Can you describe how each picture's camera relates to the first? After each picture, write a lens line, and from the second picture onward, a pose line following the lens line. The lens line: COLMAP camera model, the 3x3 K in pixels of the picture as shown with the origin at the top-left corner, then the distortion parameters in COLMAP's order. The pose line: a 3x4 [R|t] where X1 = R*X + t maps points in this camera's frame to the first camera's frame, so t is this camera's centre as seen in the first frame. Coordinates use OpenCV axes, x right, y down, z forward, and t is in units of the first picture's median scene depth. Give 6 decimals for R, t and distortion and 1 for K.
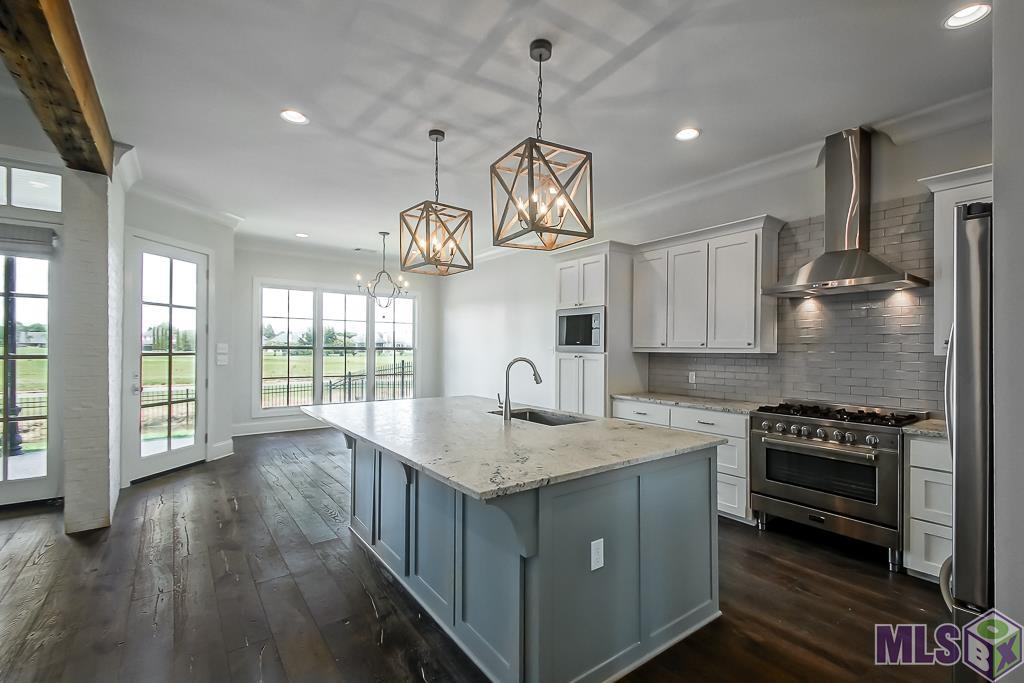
lens RADIAL K [[459.3, 0, 516.0], [0, 459.3, 349.4], [0, 0, 1]] dist [0.004147, -0.000456]
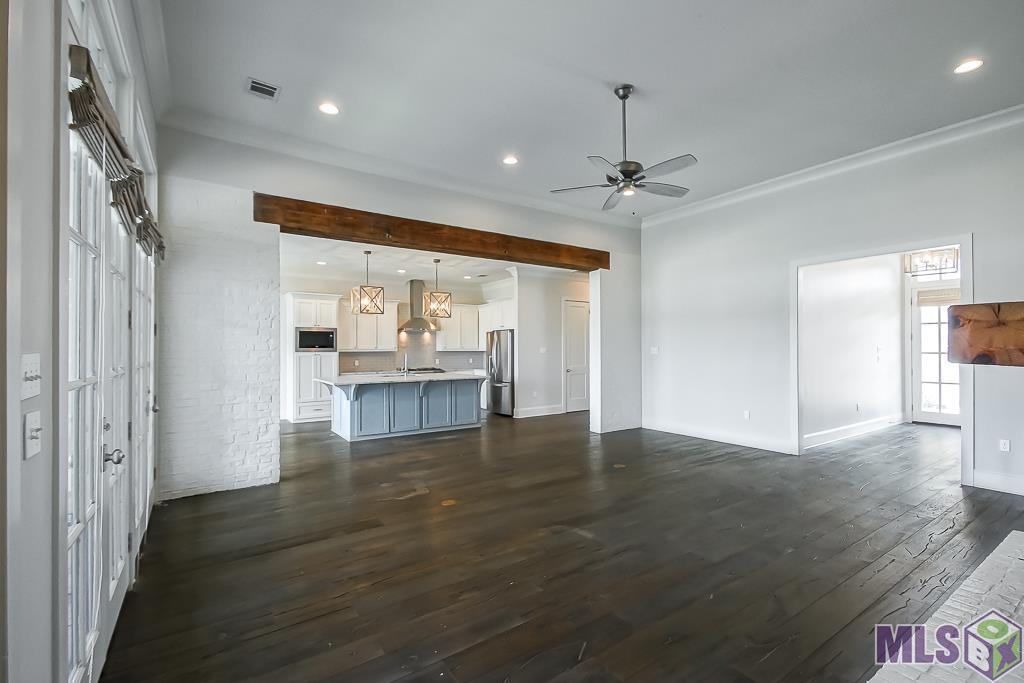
lens RADIAL K [[459.3, 0, 518.5], [0, 459.3, 344.4], [0, 0, 1]] dist [0.004147, -0.000456]
pose [[0.027520, 0.007222, 0.999595, -1.775426], [0.004943, 0.999961, -0.007360, -0.006902], [-0.999609, 0.005144, 0.027483, 0.177643]]
